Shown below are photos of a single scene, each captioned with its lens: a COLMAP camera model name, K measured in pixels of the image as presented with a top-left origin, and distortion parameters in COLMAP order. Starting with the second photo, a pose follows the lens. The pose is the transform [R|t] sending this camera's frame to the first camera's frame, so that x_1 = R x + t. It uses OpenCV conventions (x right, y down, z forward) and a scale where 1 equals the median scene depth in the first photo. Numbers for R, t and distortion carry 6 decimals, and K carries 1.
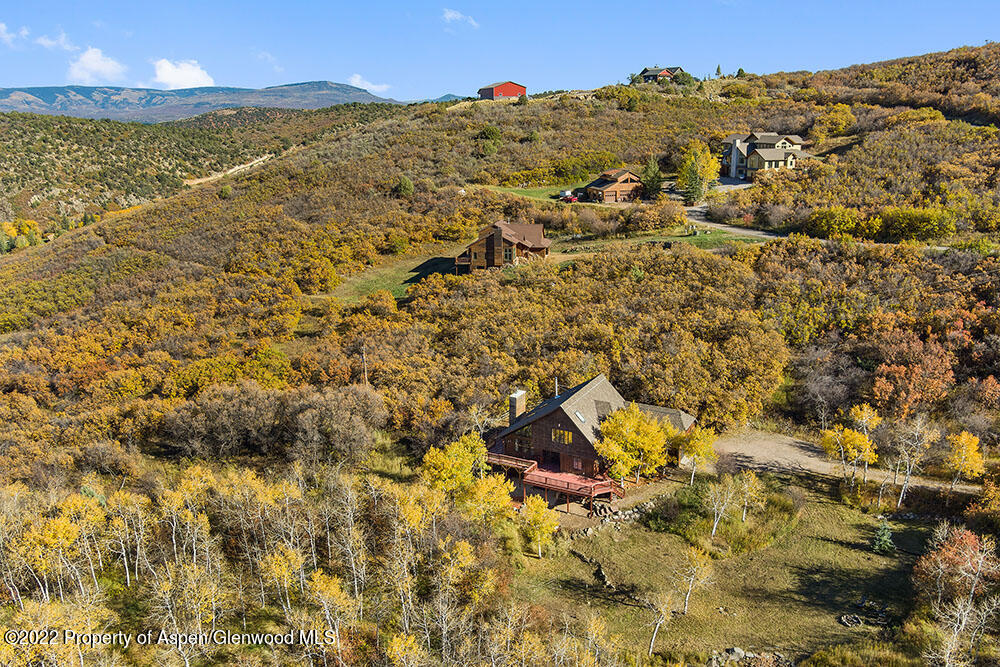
lens RADIAL K [[809.5, 0, 500.0], [0, 809.5, 333.5], [0, 0, 1]] dist [-0.061021, 0.002091]
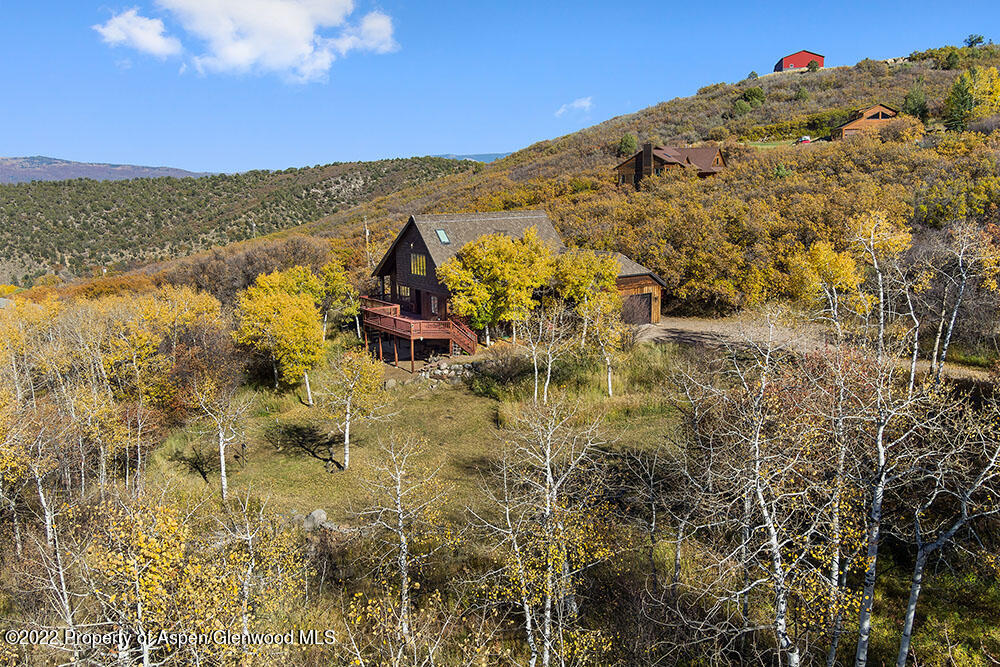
lens RADIAL K [[809.5, 0, 500.0], [0, 809.5, 333.5], [0, 0, 1]] dist [-0.061021, 0.002091]
pose [[0.881671, 0.079432, -0.465131, 0.441990], [-0.115371, 0.992100, -0.049265, 0.200738], [0.457543, 0.097098, 0.883870, 0.393813]]
